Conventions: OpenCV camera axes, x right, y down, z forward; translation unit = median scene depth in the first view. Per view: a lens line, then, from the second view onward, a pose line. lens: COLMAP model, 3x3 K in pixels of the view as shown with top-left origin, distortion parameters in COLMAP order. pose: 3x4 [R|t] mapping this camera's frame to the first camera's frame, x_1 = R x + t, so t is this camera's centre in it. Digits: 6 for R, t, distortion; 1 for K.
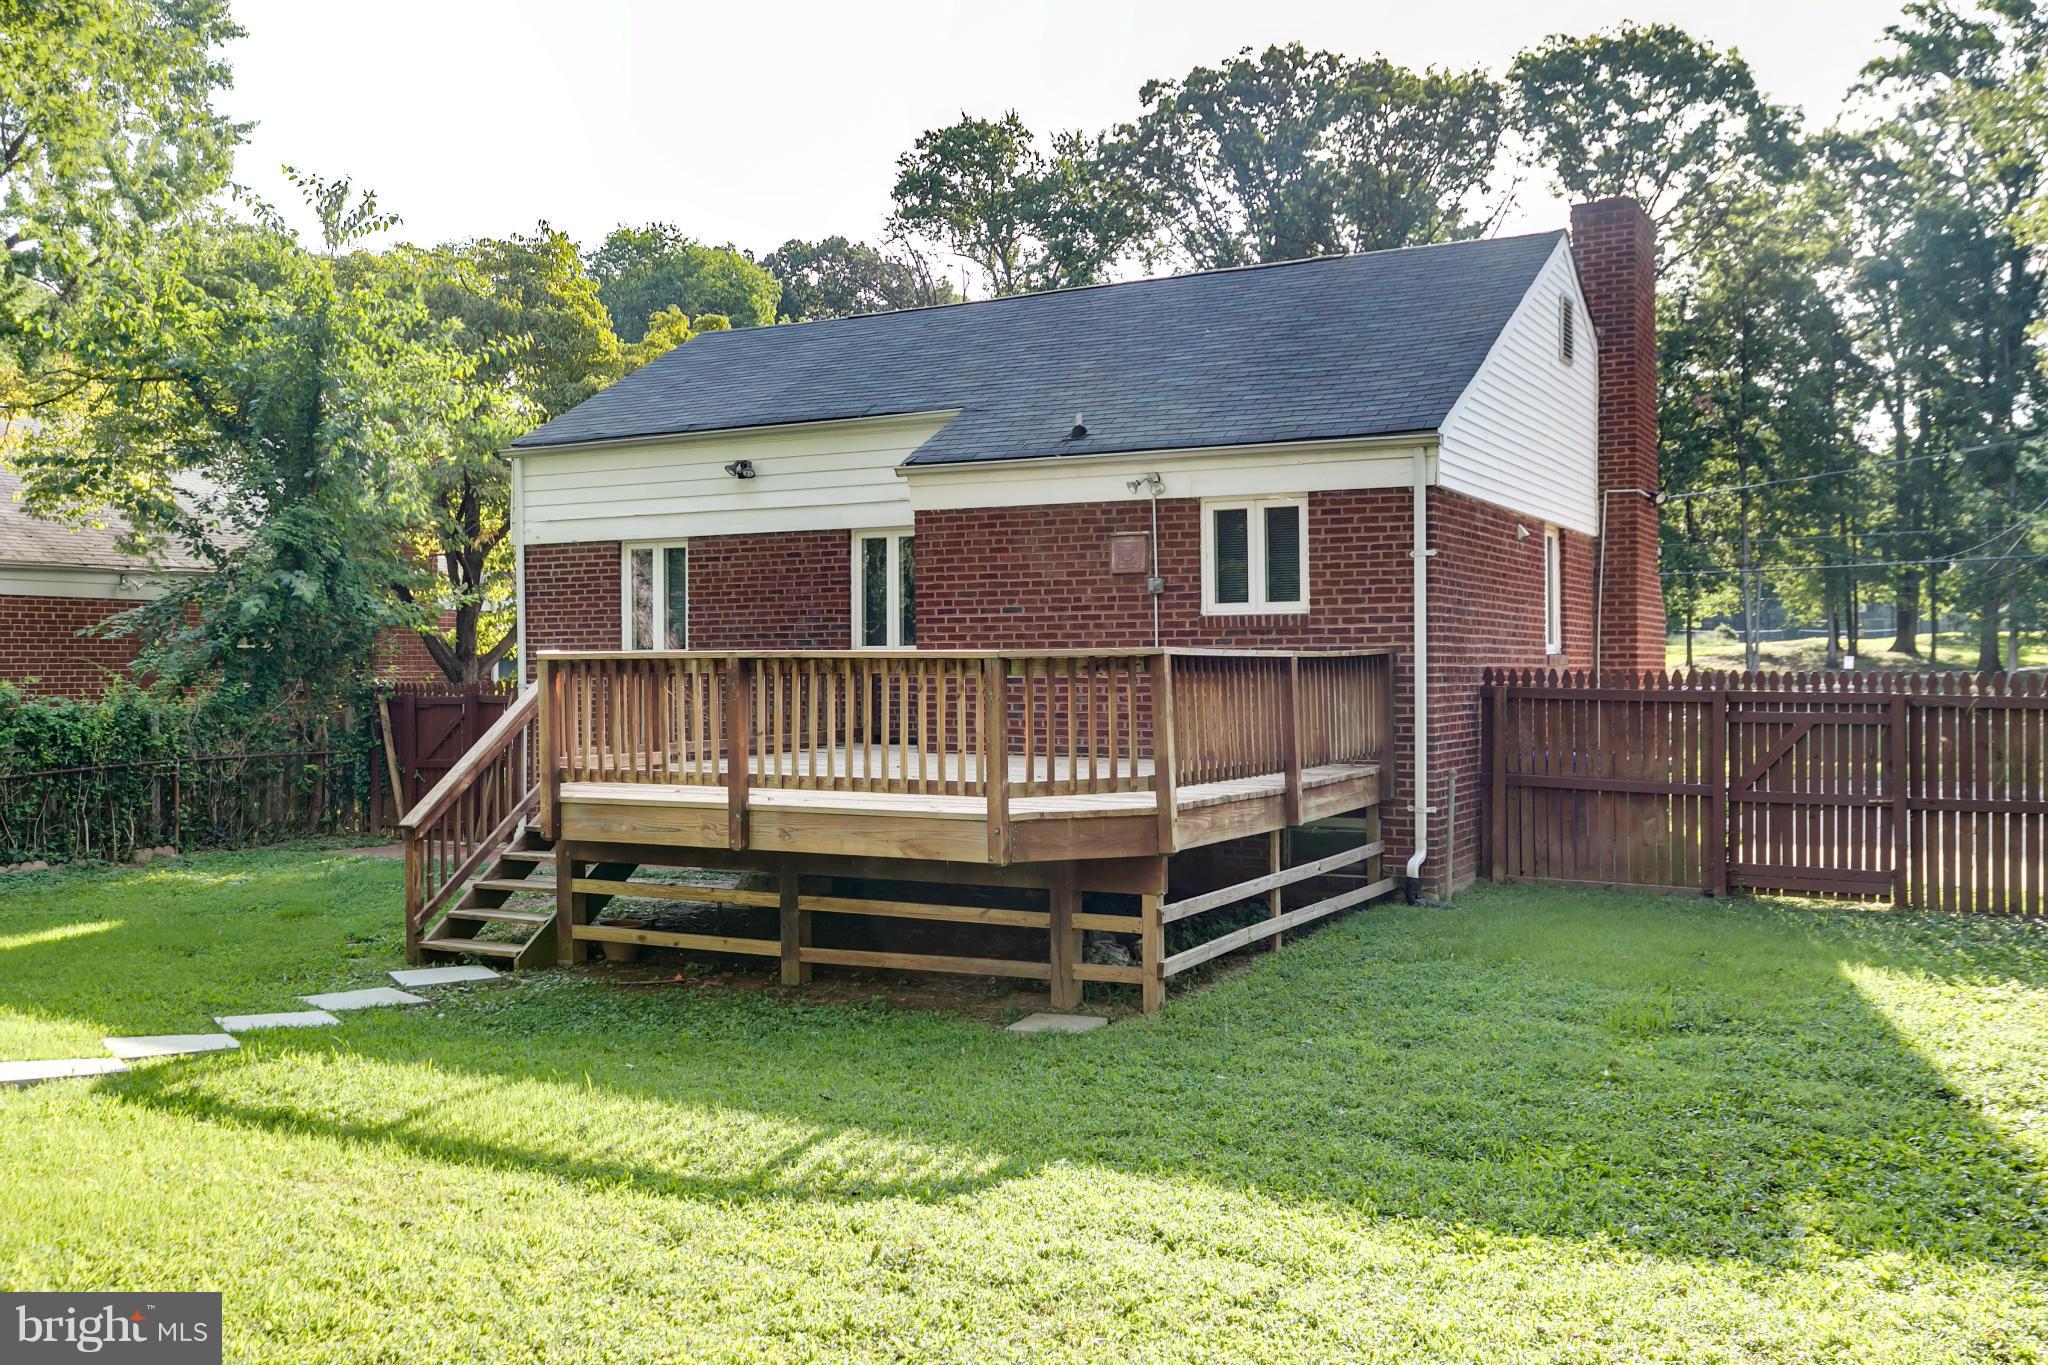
lens RADIAL K [[1809.9, 0, 1024.0], [0, 1809.9, 682.5], [0, 0, 1]] dist [-0.008113, 0.000036]
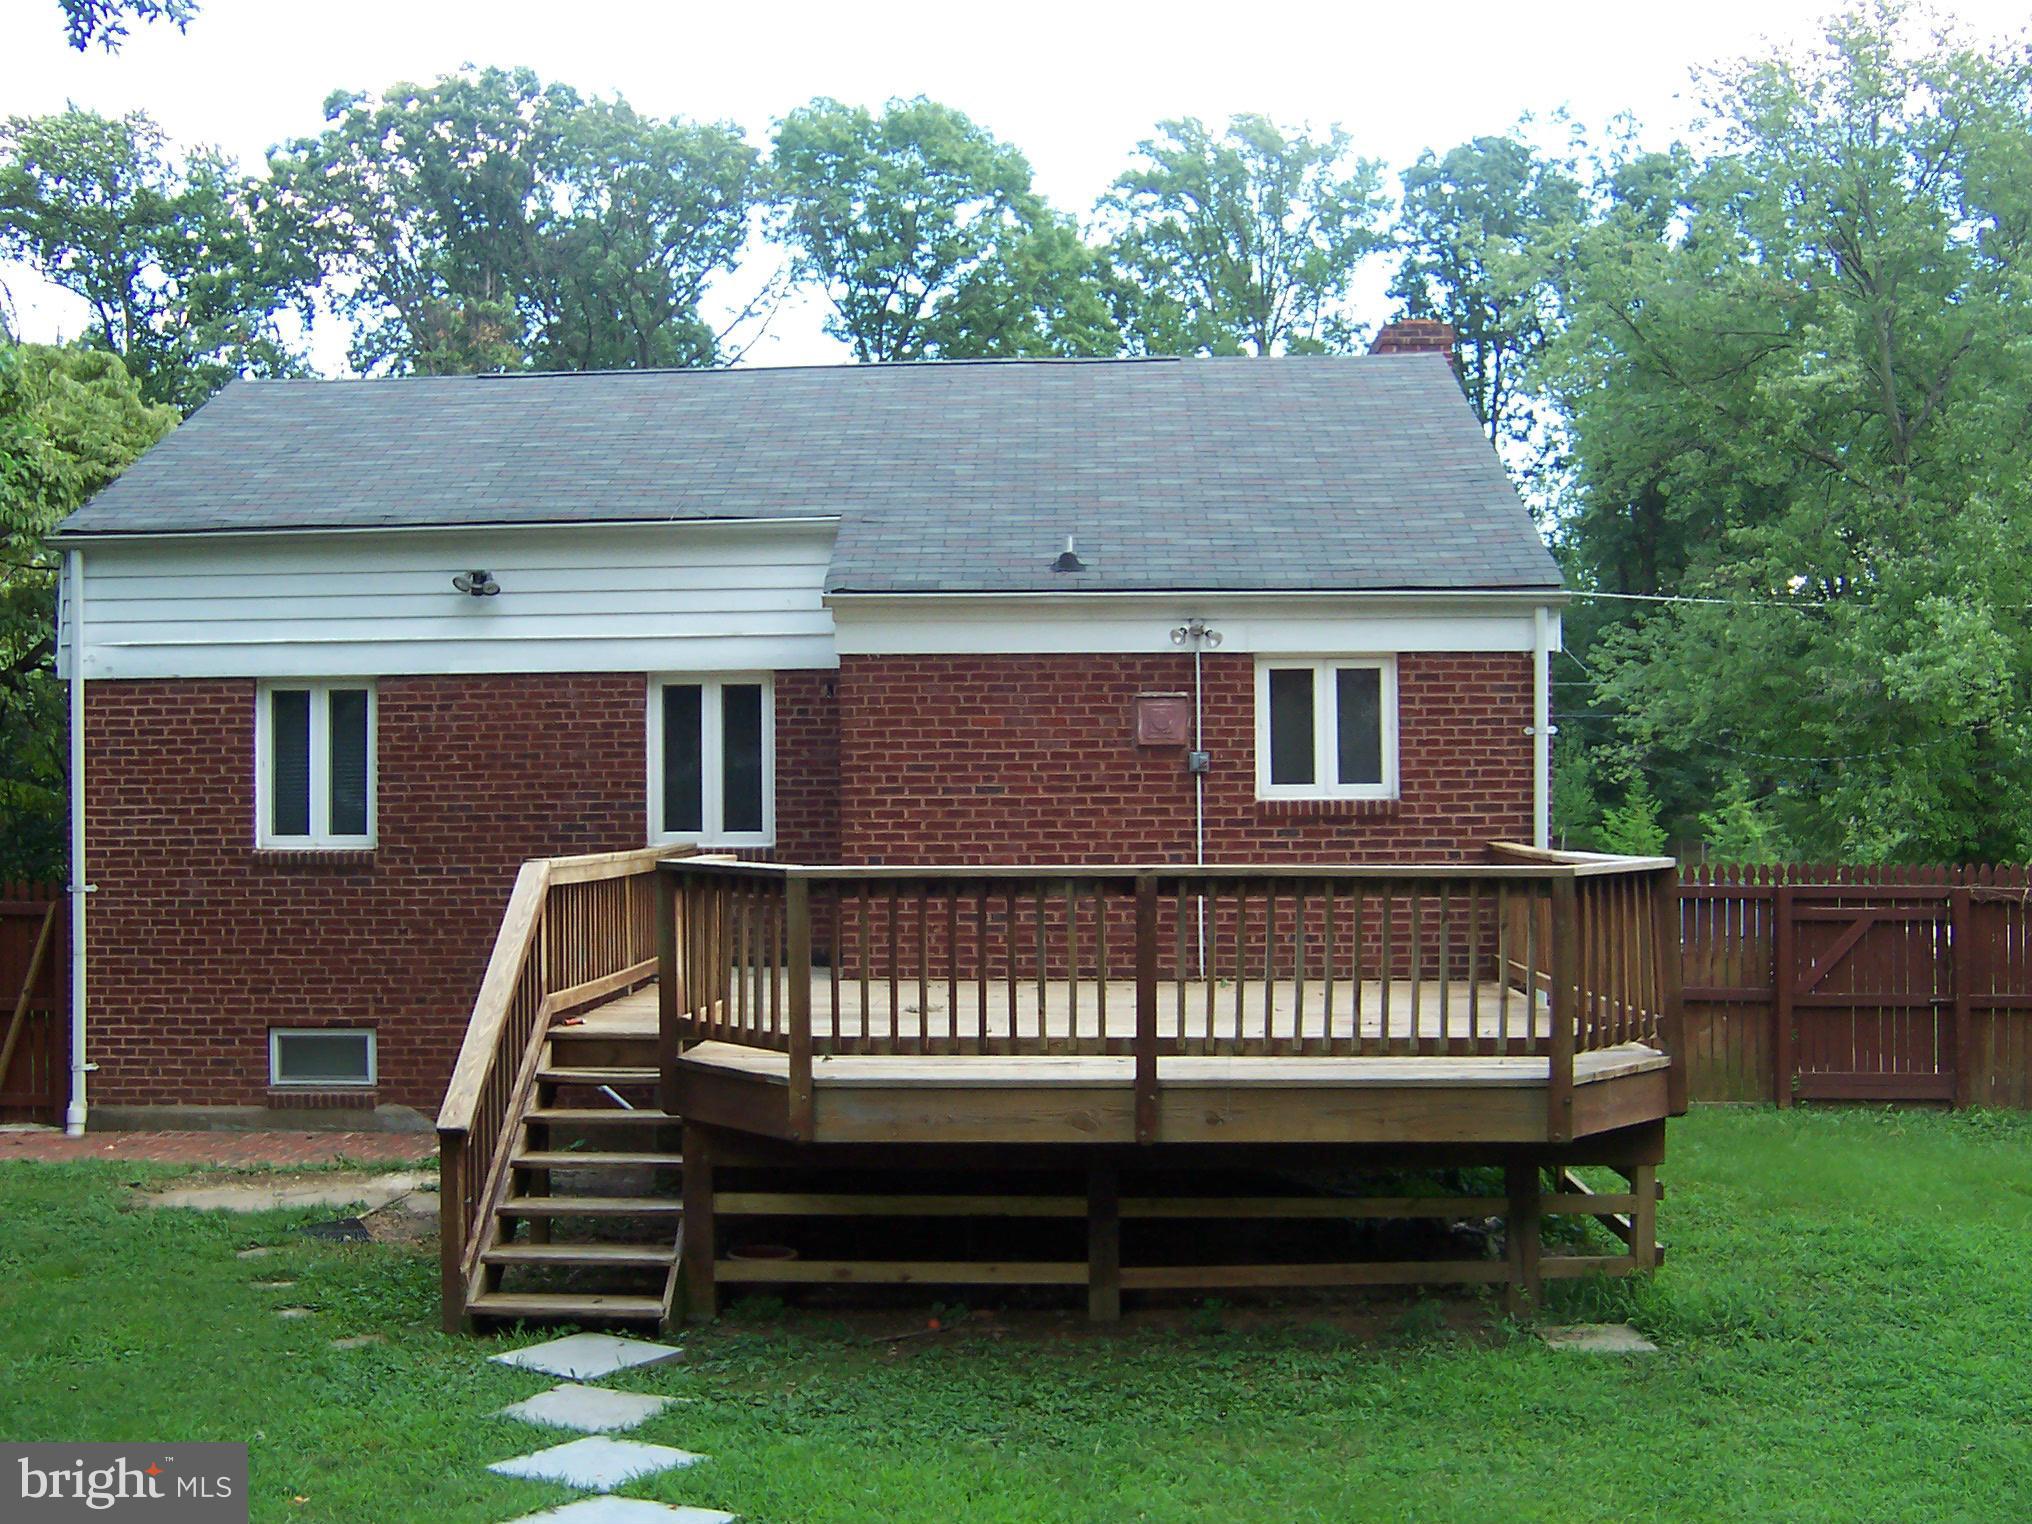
lens RADIAL K [[2182.7, 0, 1009.5], [0, 2182.7, 835.4], [0, 0, 1]] dist [-0.090243, -0.005699]
pose [[0.897272, -0.003777, 0.441462, -0.422426], [0.005239, 0.999984, -0.002093, -0.019894], [-0.441447, 0.004191, 0.897278, 0.182884]]
